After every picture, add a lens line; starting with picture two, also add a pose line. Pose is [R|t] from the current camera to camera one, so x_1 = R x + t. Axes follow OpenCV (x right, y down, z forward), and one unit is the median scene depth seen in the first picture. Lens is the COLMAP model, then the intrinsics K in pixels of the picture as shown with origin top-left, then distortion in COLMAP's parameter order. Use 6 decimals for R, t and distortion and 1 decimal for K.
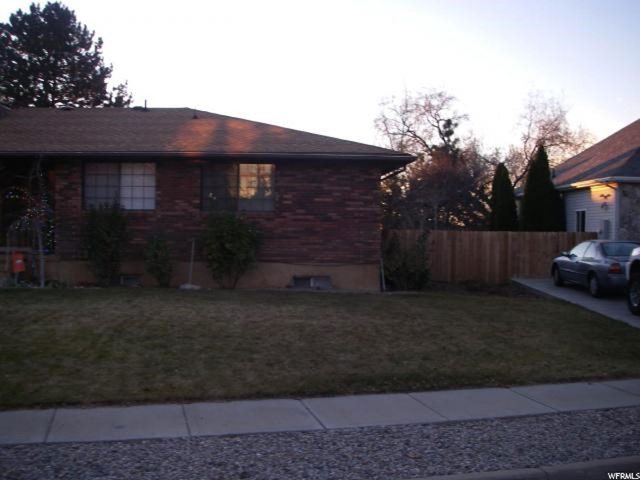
lens RADIAL K [[732.7, 0, 317.7], [0, 732.7, 243.8], [0, 0, 1]] dist [-0.156794, 0.000000]
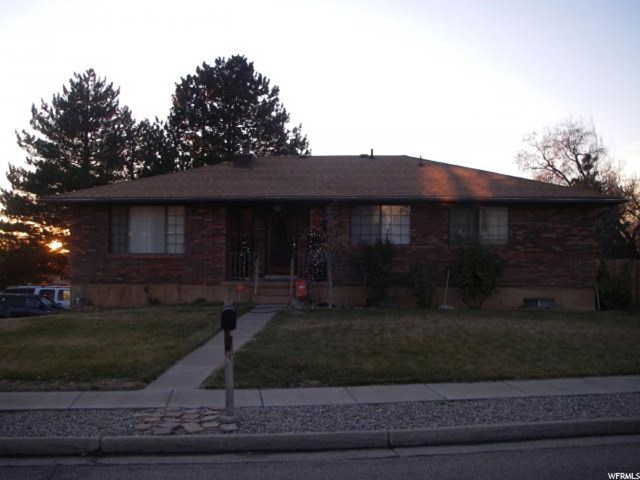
lens RADIAL K [[732.7, 0, 319.2], [0, 732.7, 242.9], [0, 0, 1]] dist [-0.156794, 0.000000]
pose [[0.992044, -0.005183, -0.125788, -0.218484], [0.000306, 0.999249, -0.038757, -0.001545], [0.125895, 0.038411, 0.991300, -0.230641]]
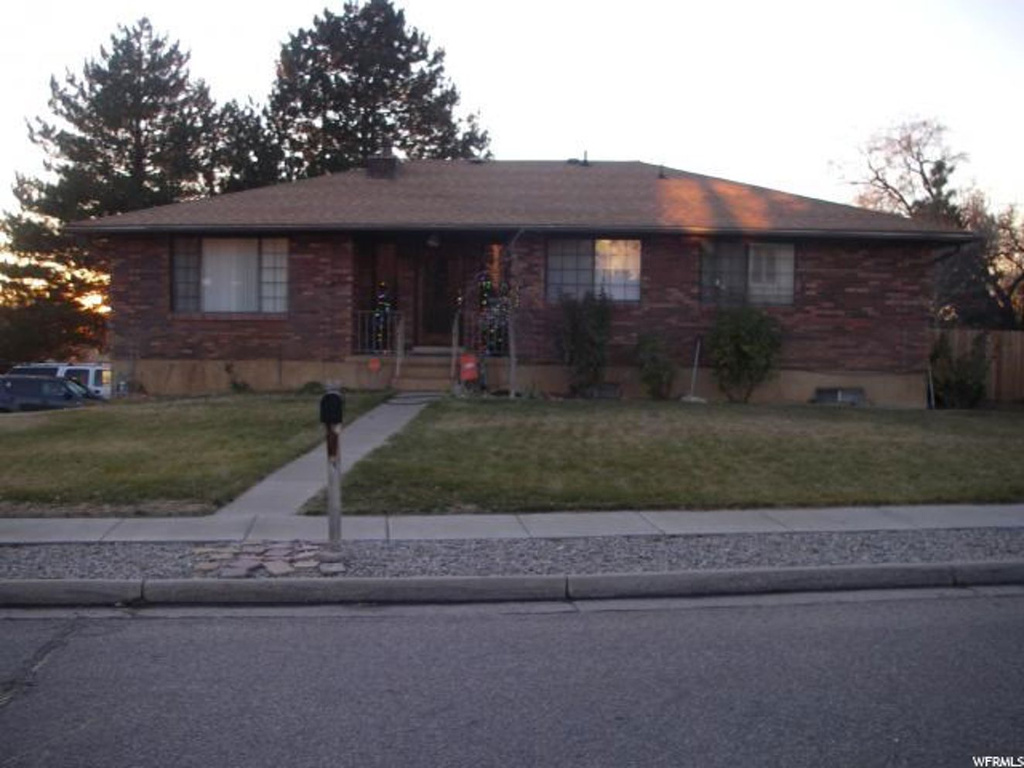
lens RADIAL K [[1172.3, 0, 511.5], [0, 1172.3, 387.7], [0, 0, 1]] dist [-0.156794, 0.000000]
pose [[0.991455, 0.013569, -0.129744, -0.194218], [-0.008765, 0.999257, 0.037522, 0.000447], [0.130157, -0.036064, 0.990837, -0.261104]]
